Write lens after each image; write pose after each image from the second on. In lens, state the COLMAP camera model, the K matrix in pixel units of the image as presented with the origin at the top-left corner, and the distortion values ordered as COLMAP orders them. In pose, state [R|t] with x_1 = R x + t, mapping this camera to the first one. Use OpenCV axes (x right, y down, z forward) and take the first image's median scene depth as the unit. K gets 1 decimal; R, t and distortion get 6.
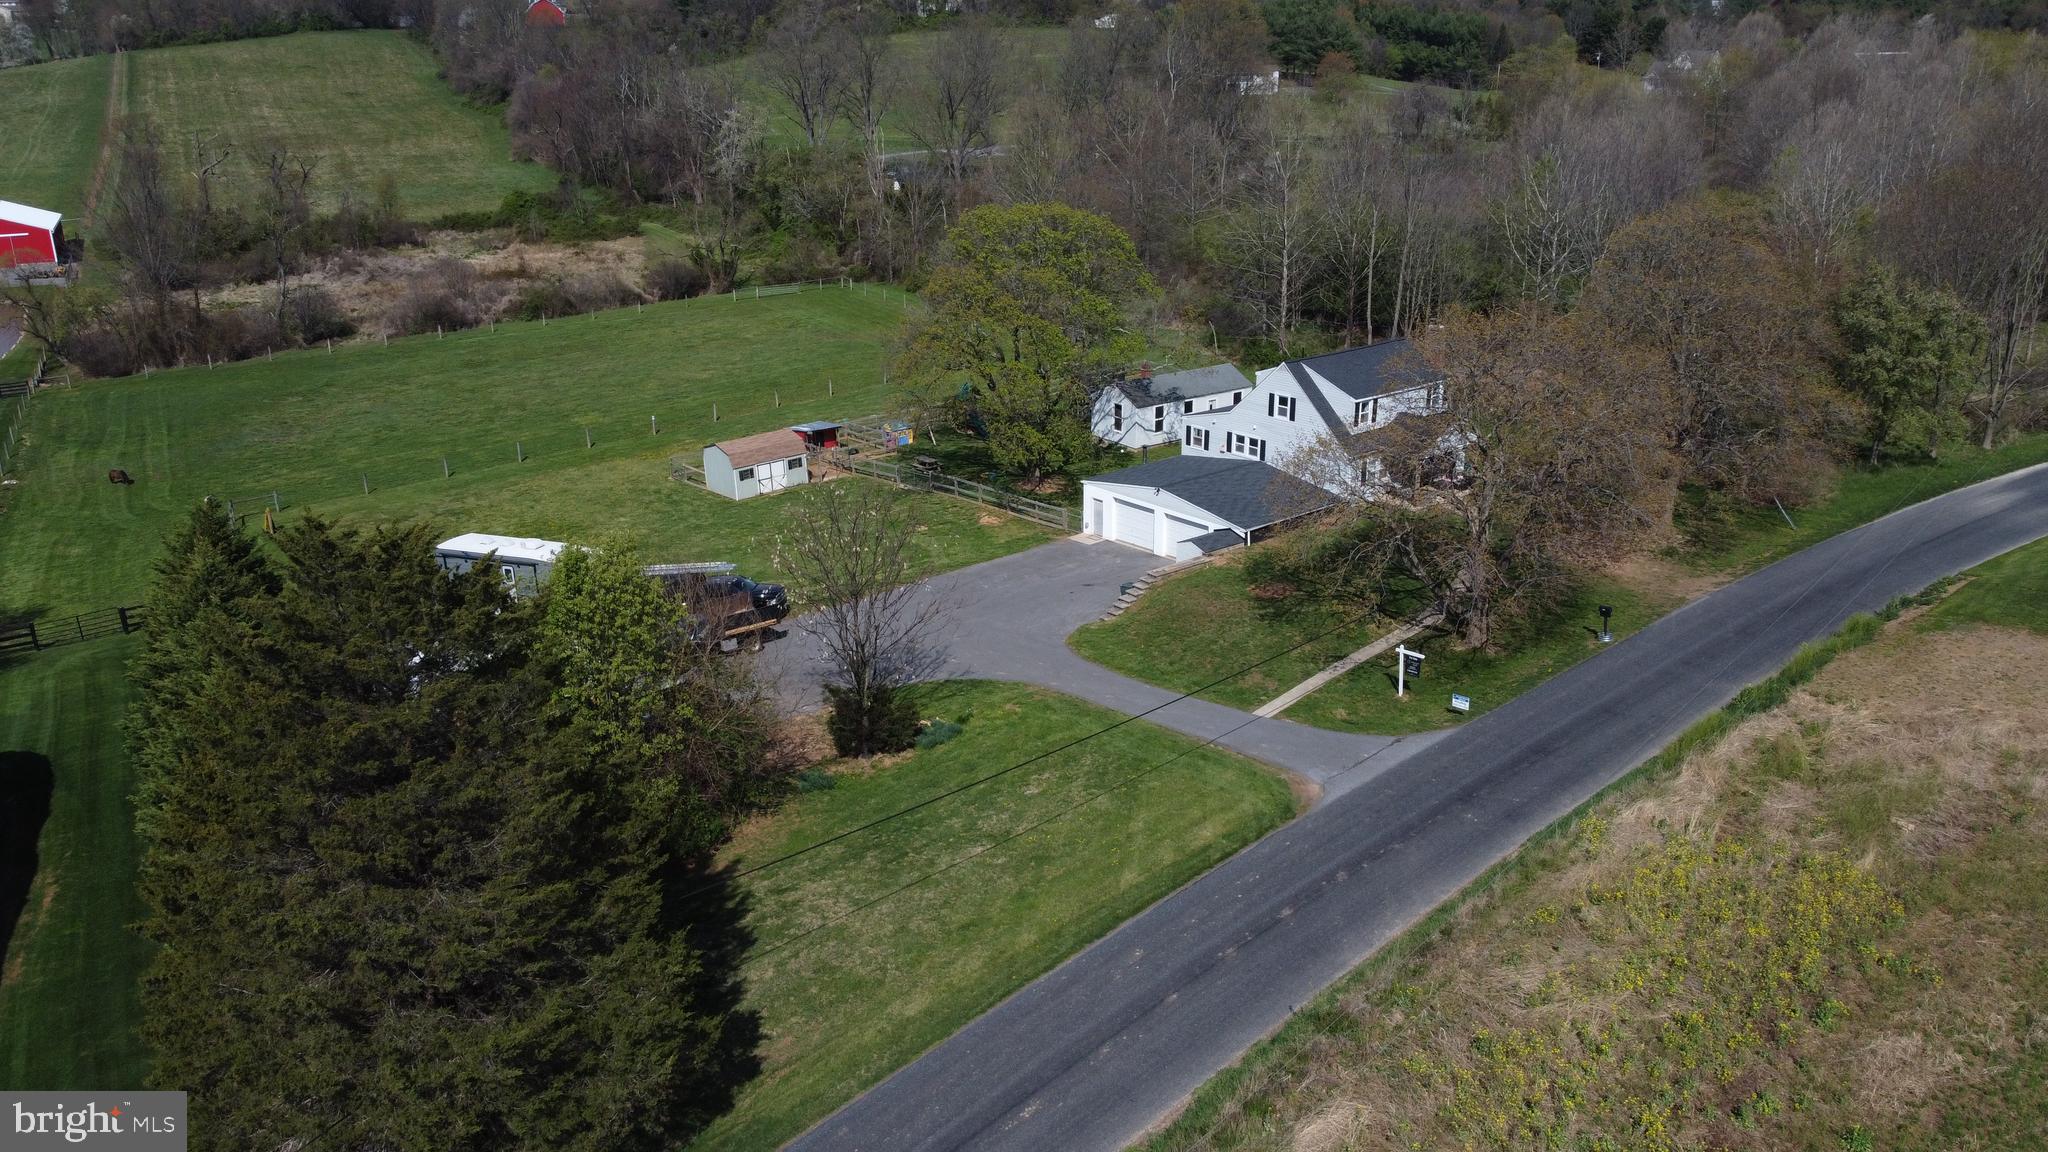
lens RADIAL K [[1554.1, 0, 1020.5], [0, 1554.1, 567.6], [0, 0, 1]] dist [-0.006416, 0.002418]
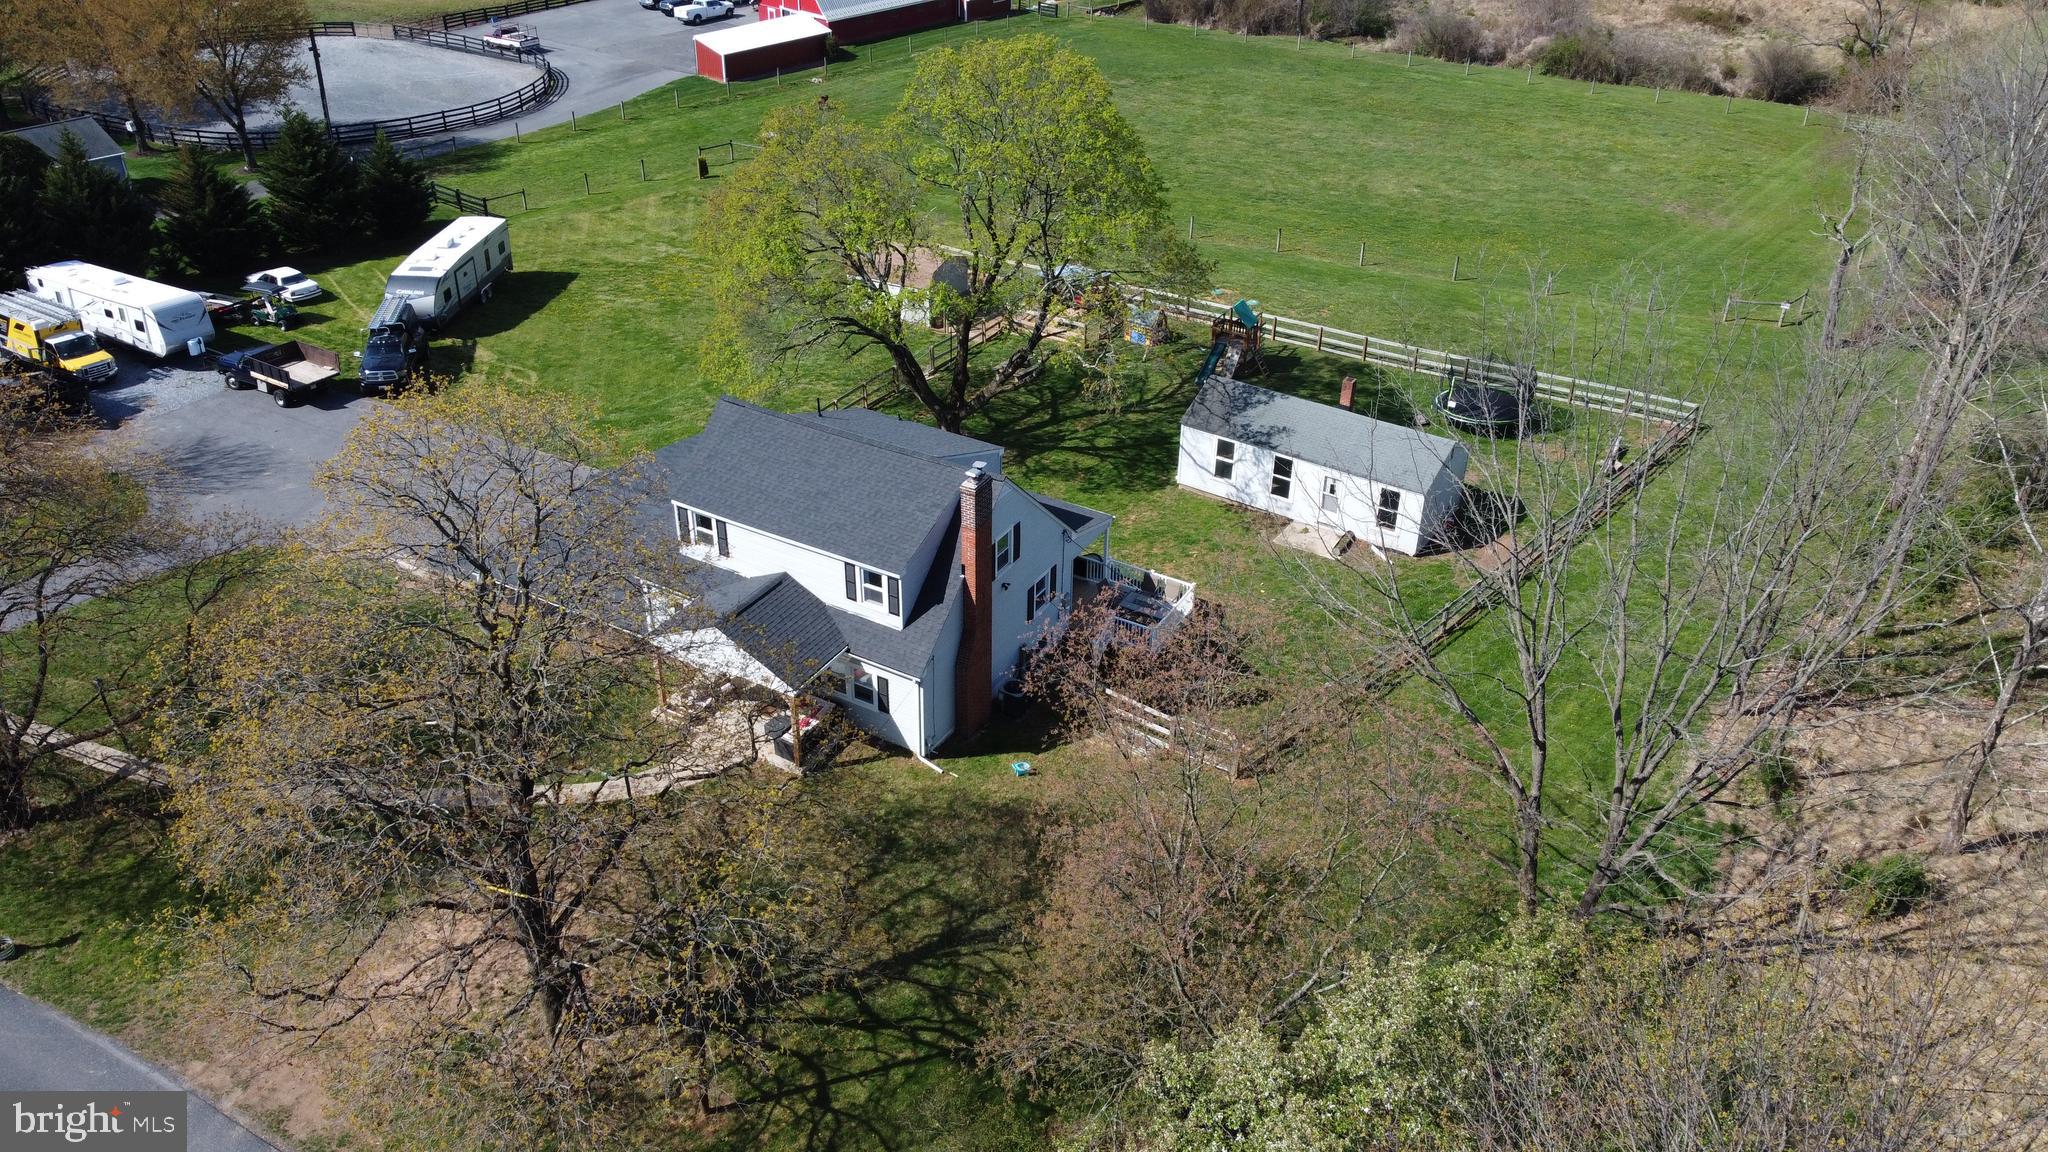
lens RADIAL K [[1554.1, 0, 1020.5], [0, 1554.1, 567.6], [0, 0, 1]] dist [-0.006416, 0.002418]
pose [[0.336459, 0.505851, -0.794299, 0.407191], [-0.321787, 0.854462, 0.407859, -0.202569], [0.885013, 0.118367, 0.450268, 0.473816]]
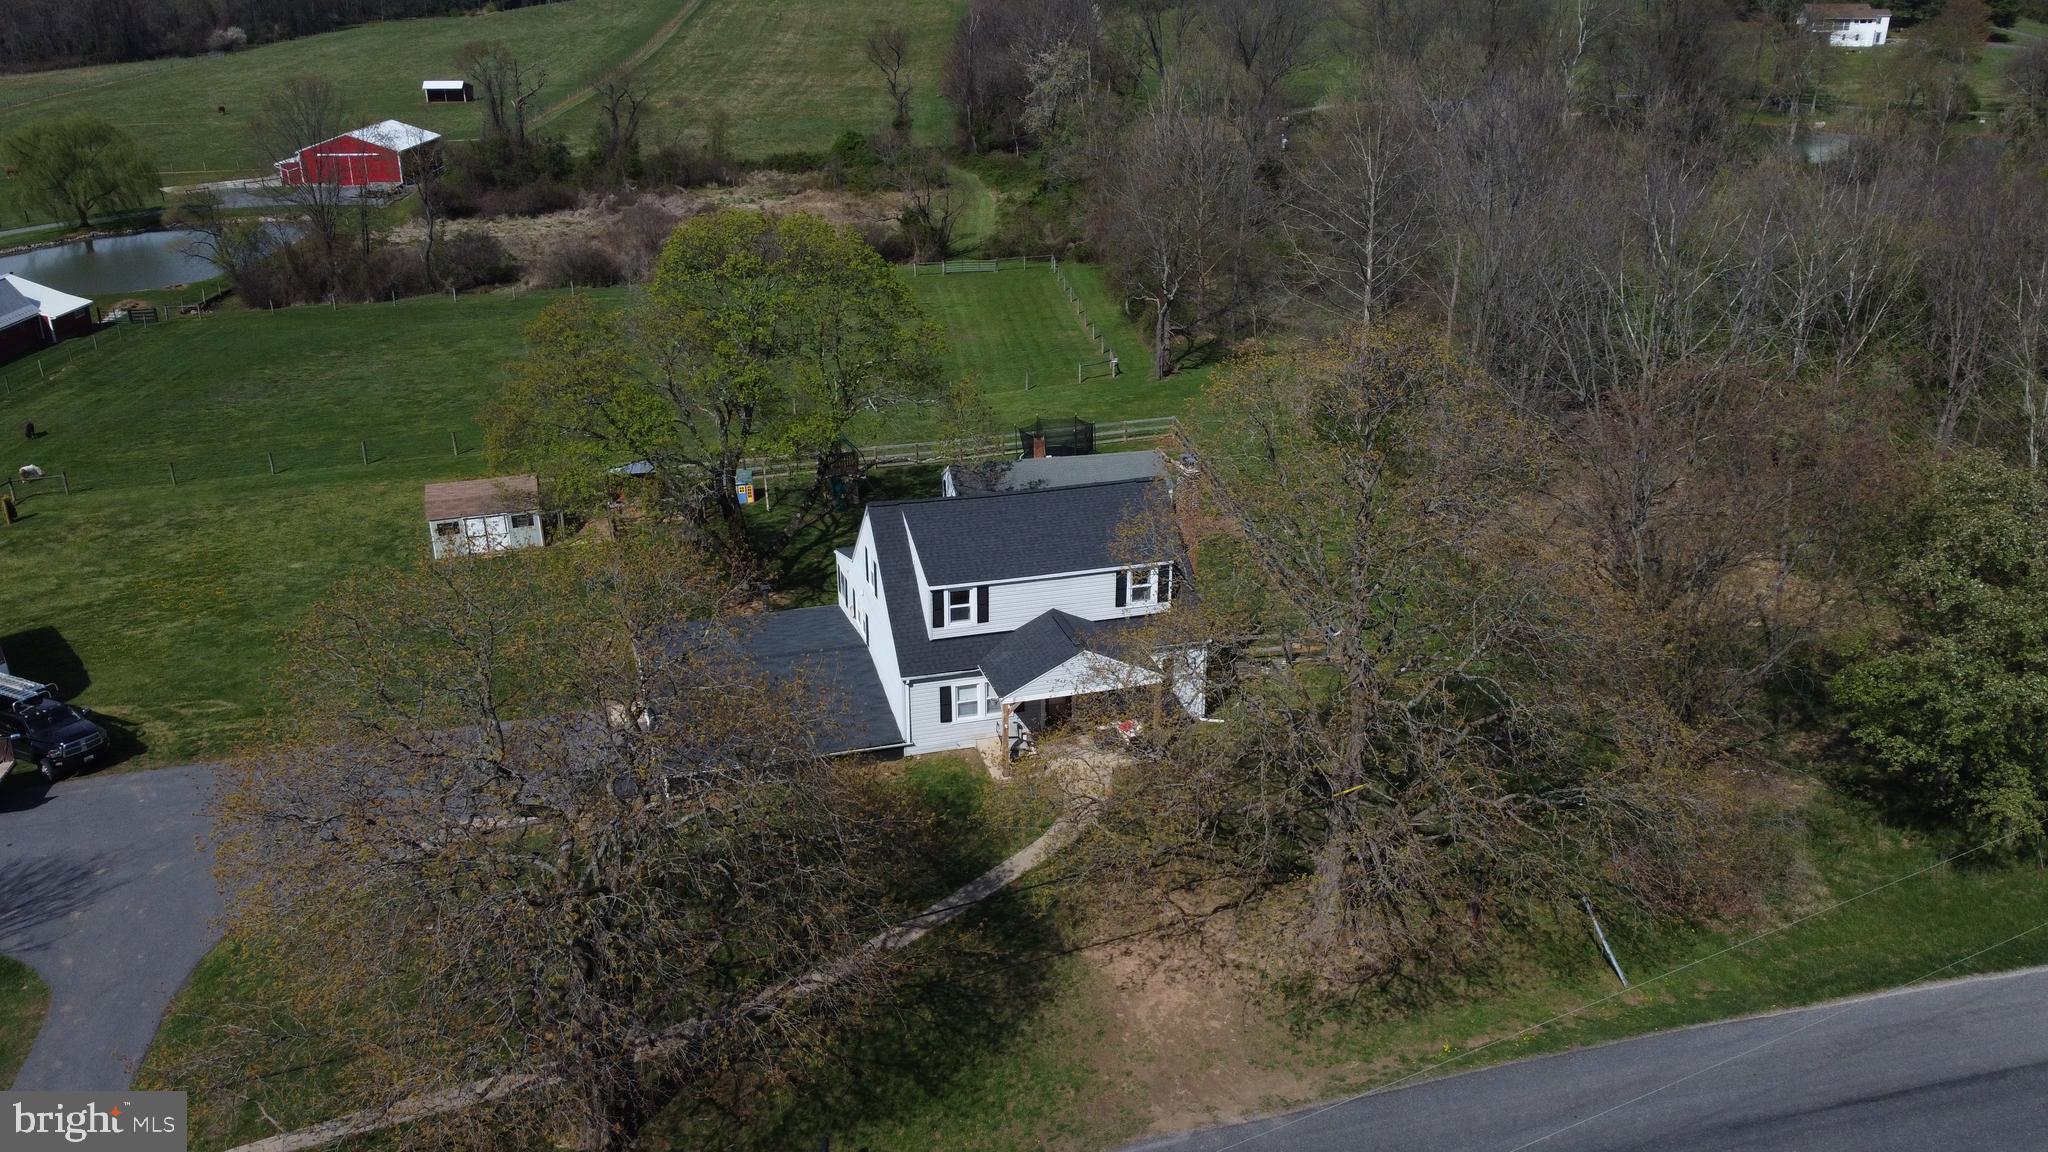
lens RADIAL K [[1552.9, 0, 1024.0], [0, 1552.9, 576.0], [0, 0, 1]] dist [-0.007680, -0.003790]
pose [[0.914143, 0.153531, -0.375194, 0.263536], [-0.136614, 0.988044, 0.071457, -0.088641], [0.381679, -0.014065, 0.924188, 0.251311]]
